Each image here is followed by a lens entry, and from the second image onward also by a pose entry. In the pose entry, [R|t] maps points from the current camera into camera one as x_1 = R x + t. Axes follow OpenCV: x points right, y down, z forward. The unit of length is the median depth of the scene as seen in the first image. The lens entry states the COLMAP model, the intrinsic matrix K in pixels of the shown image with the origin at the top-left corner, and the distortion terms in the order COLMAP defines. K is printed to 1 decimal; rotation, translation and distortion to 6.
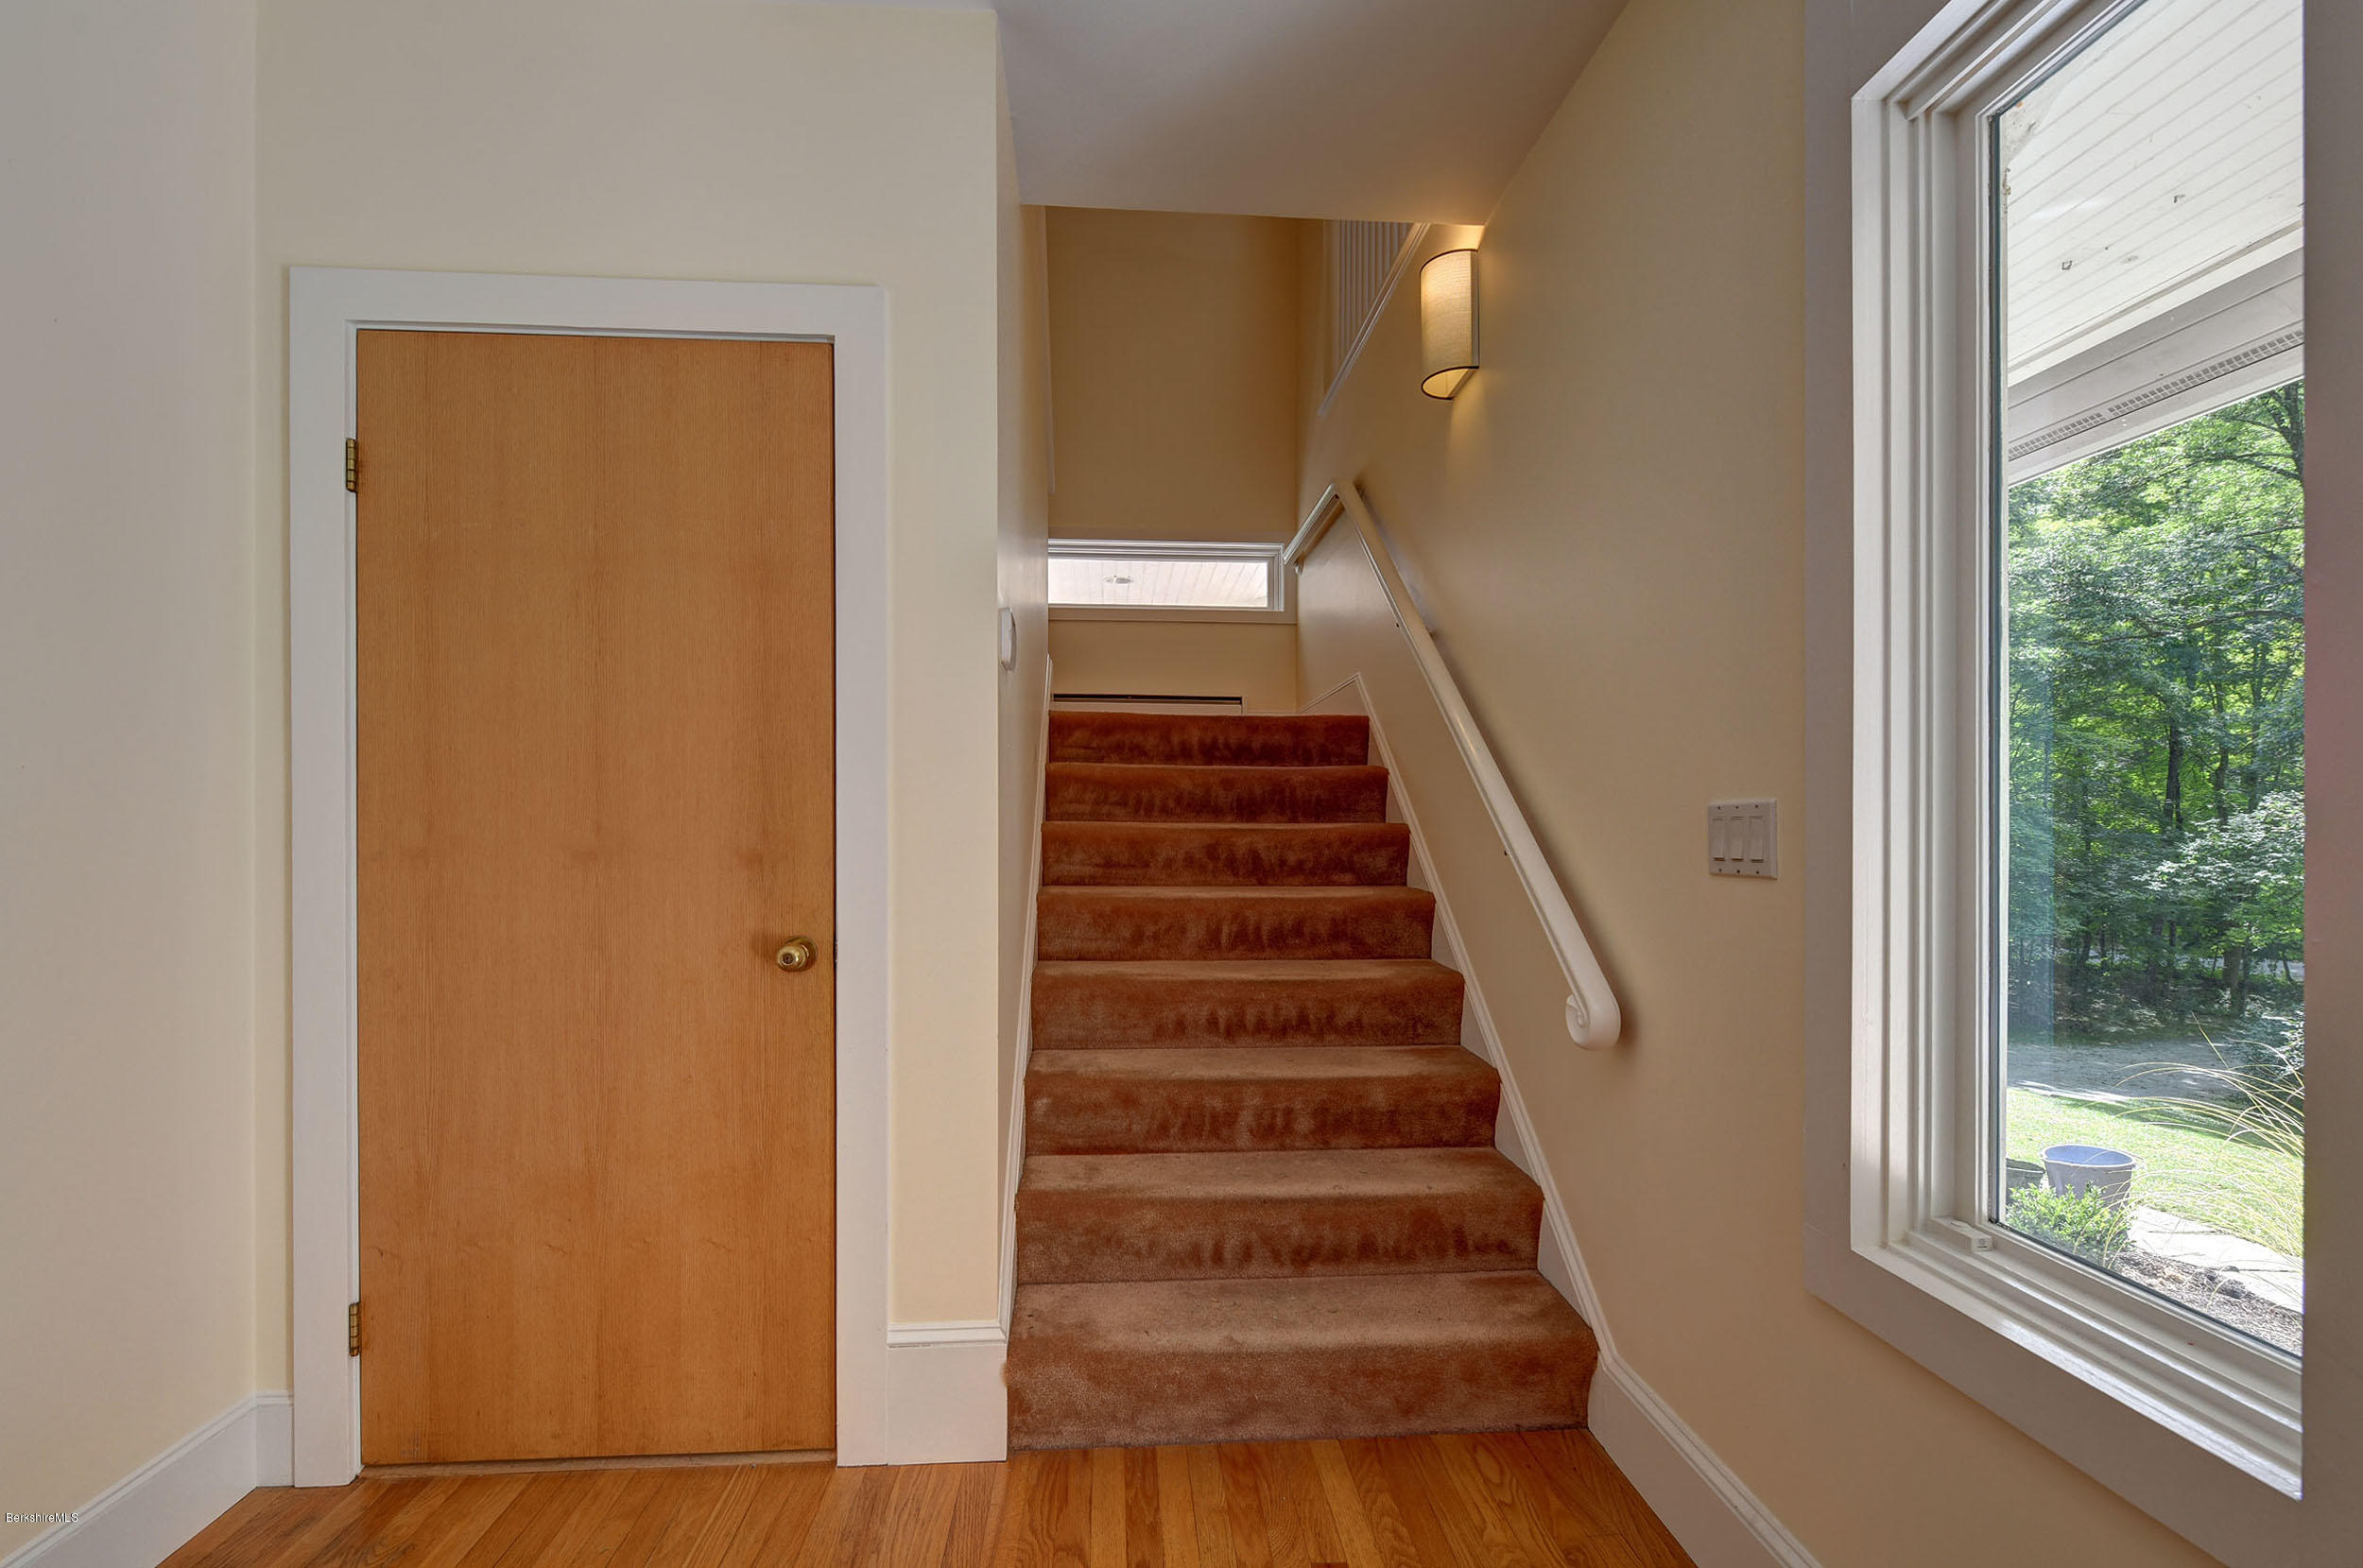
lens RADIAL K [[1053.5, 0, 1185.6], [0, 1053.5, 841.3], [0, 0, 1]] dist [0.010761, 0.000166]
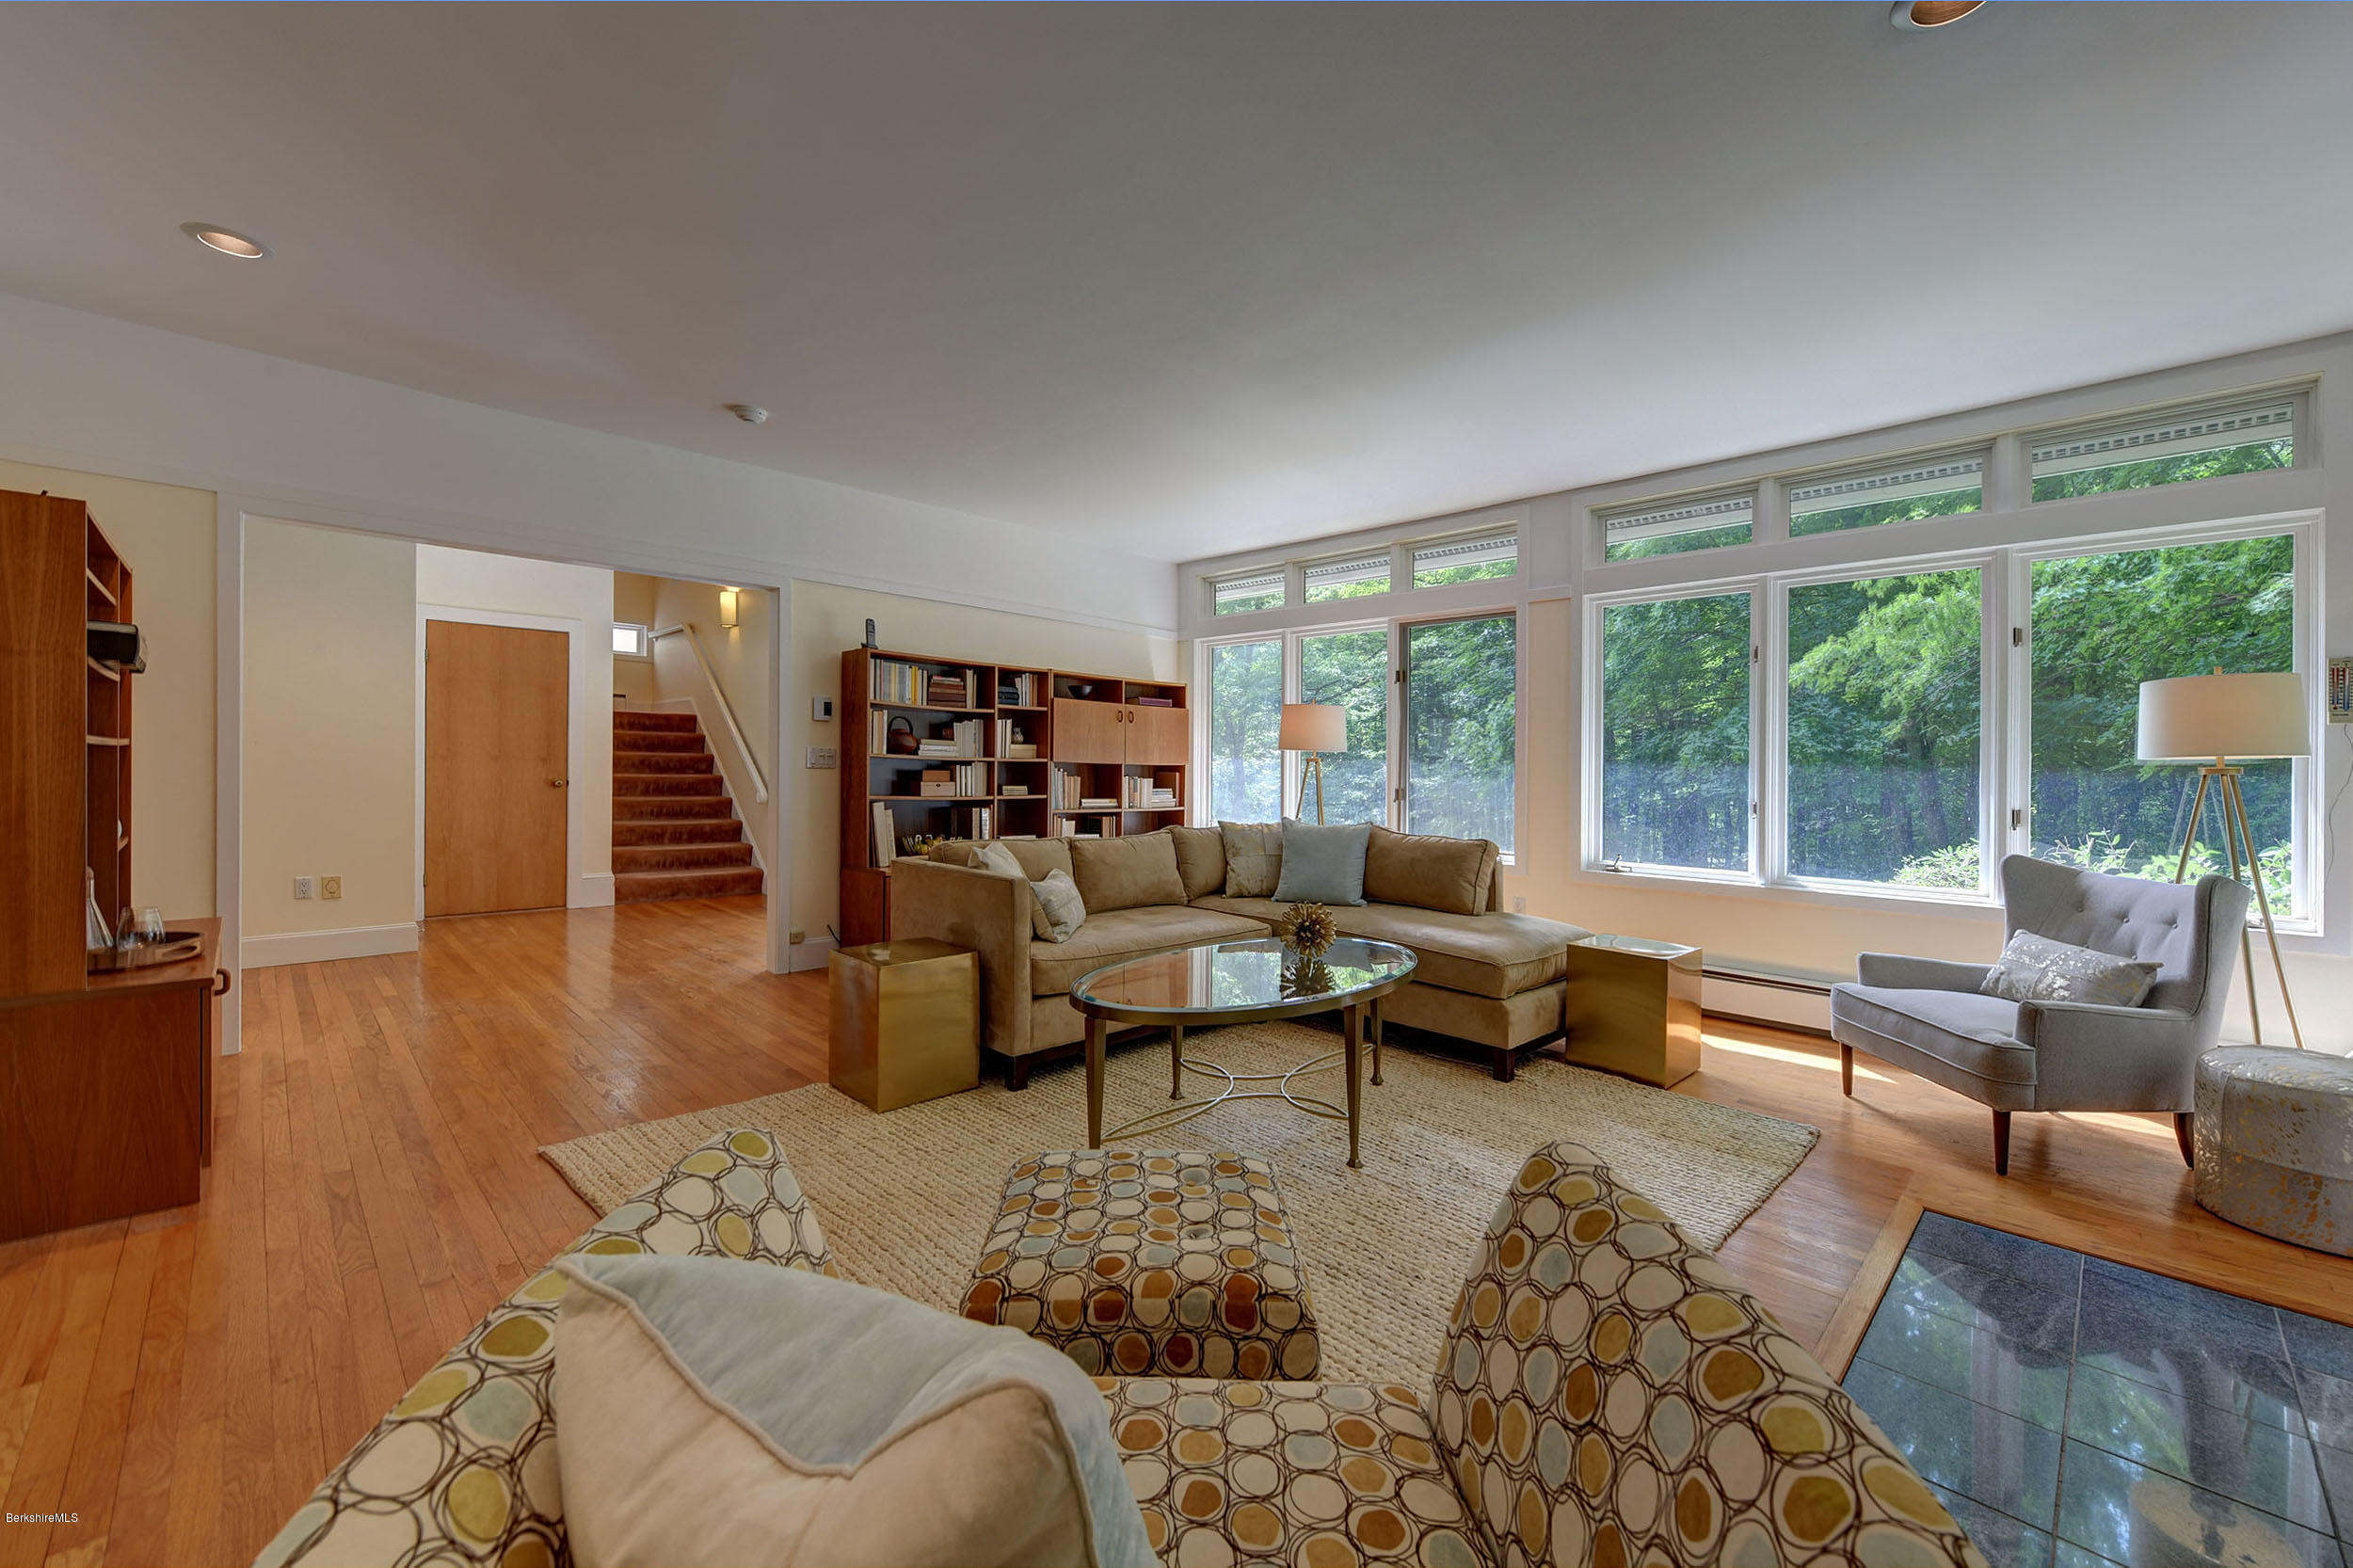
lens RADIAL K [[944.7, 0, 1176.5], [0, 944.7, 784.0], [0, 0, 1]] dist [0.001403, -0.000027]
pose [[0.764306, 0.001732, 0.644851, -0.807872], [-0.011217, 0.999881, 0.010609, 0.039697], [-0.644756, -0.015342, 0.764234, -2.997043]]
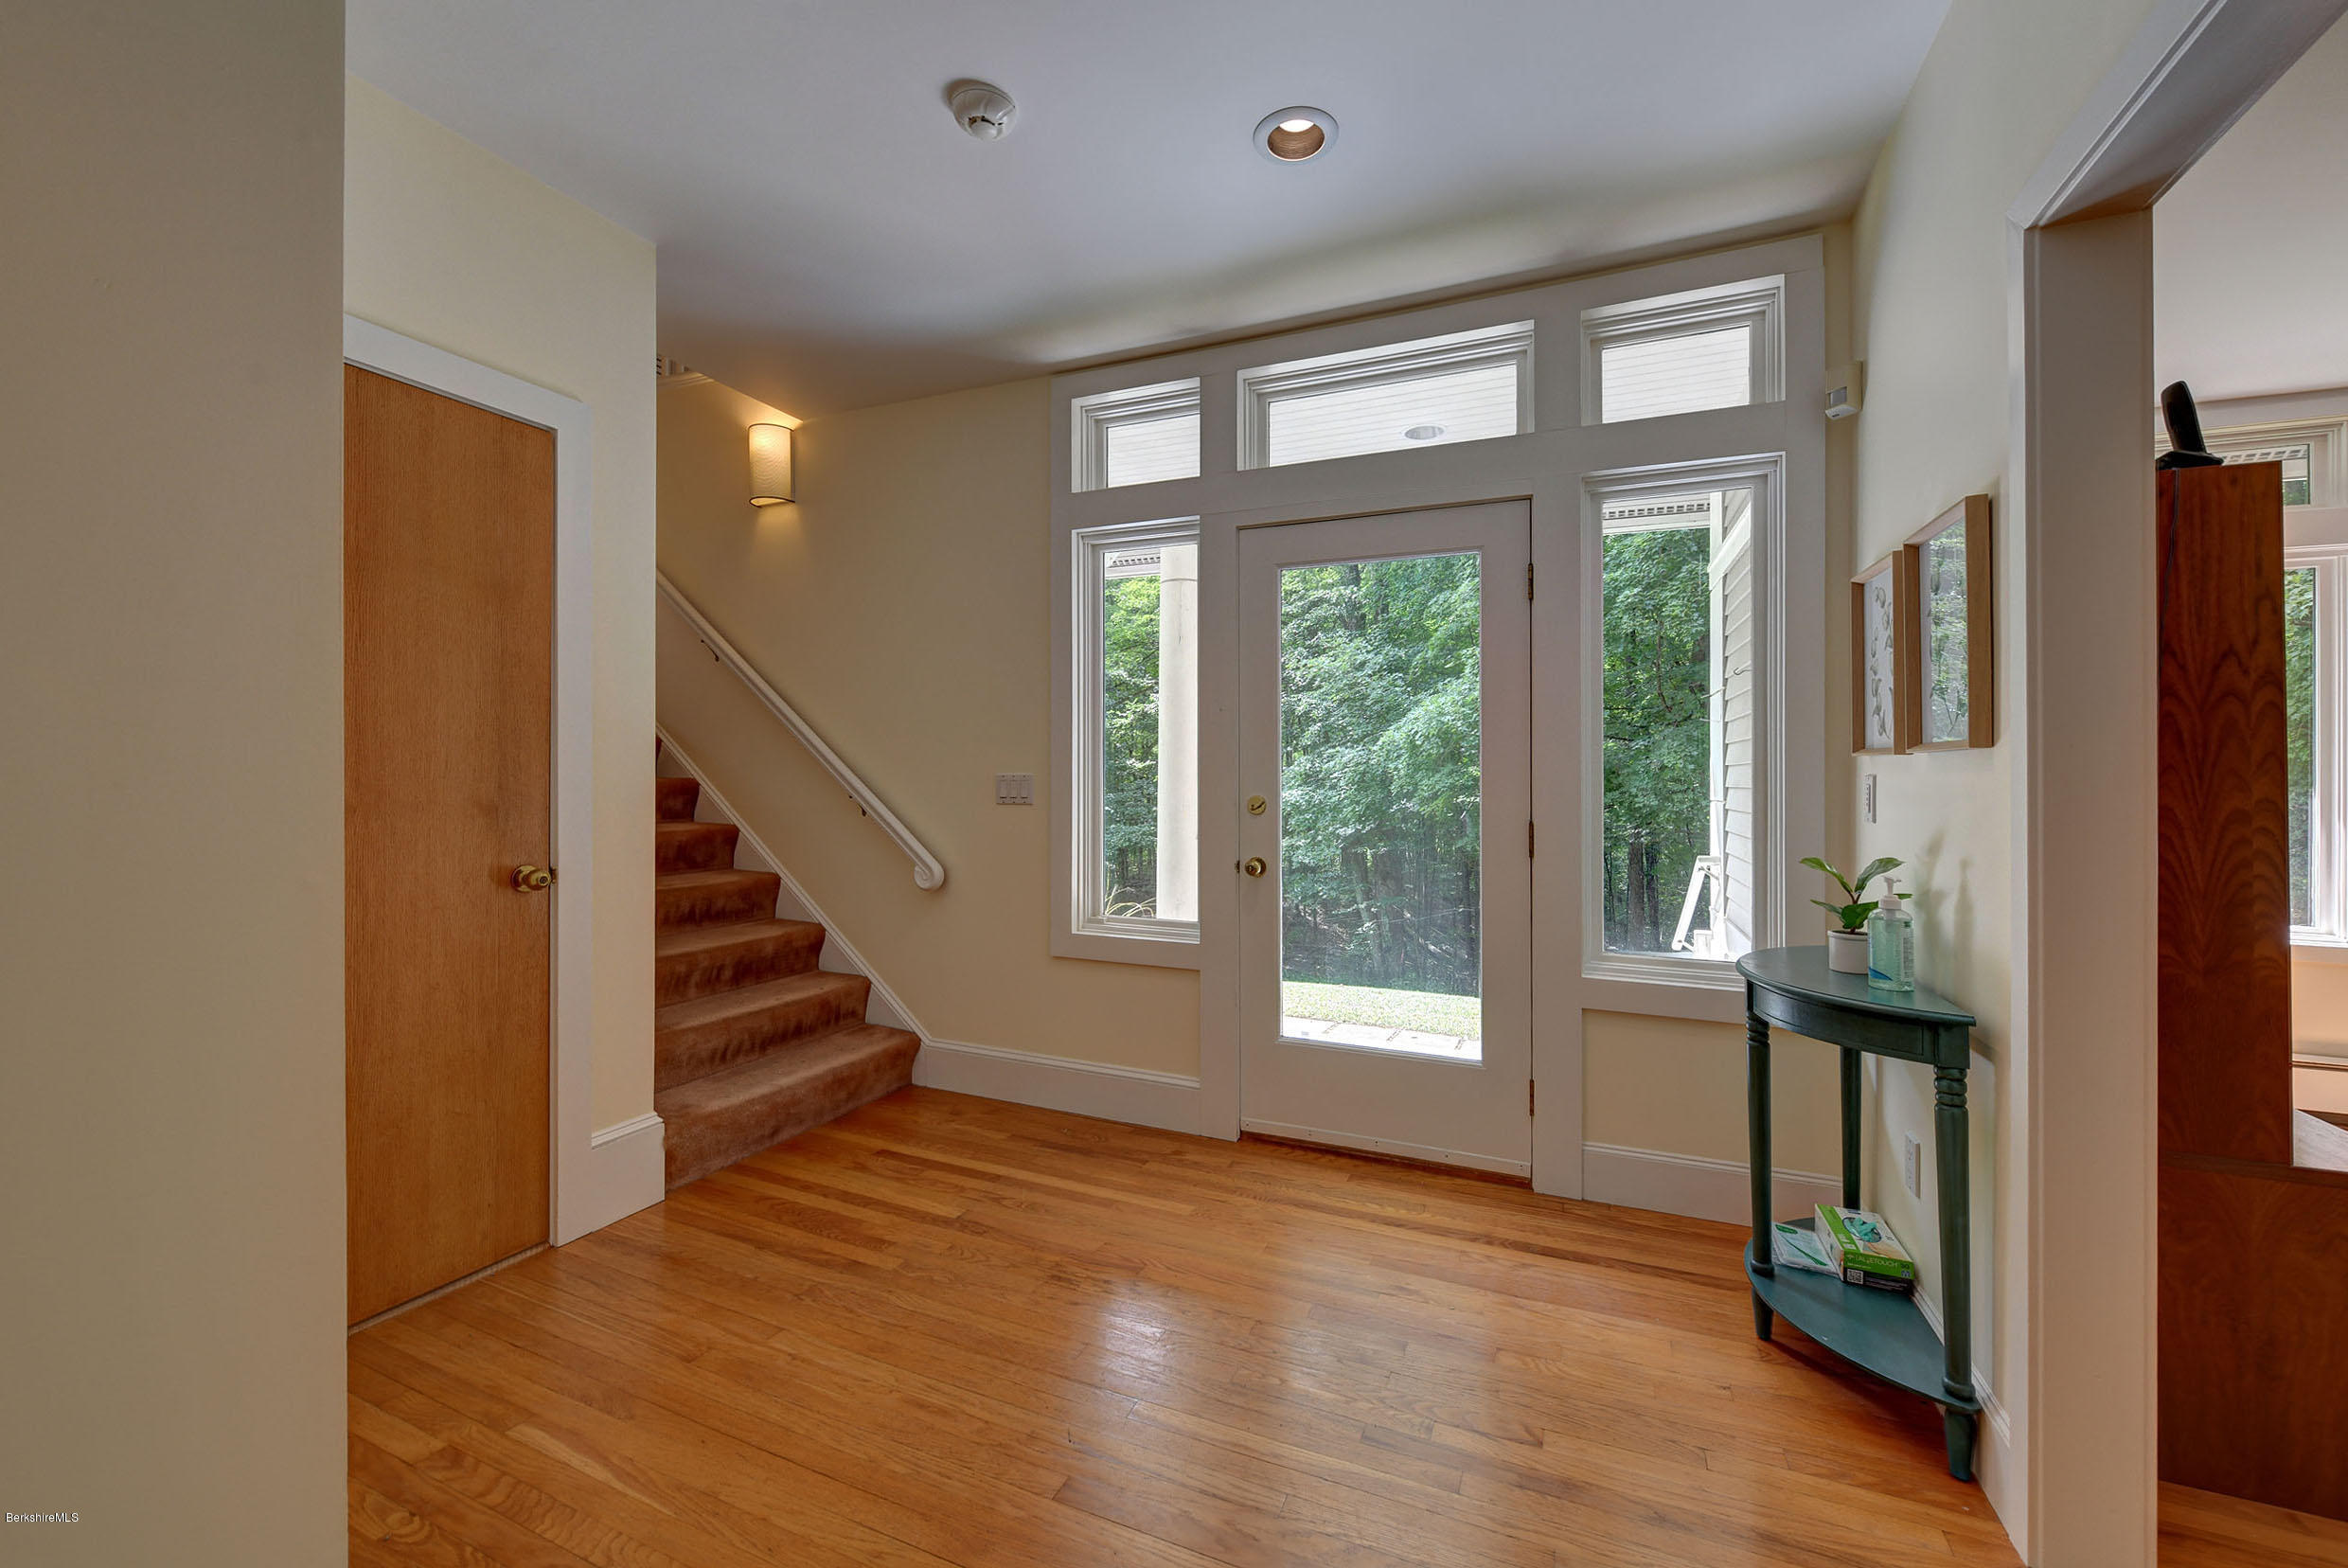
lens RADIAL K [[942.8, 0, 1174.0], [0, 942.8, 784.0], [0, 0, 1]] dist [0.001403, -0.000027]
pose [[0.461286, -0.002114, 0.887249, -0.956472], [0.002116, 0.999997, 0.001283, -0.012434], [-0.887249, 0.001285, 0.461289, -0.257428]]
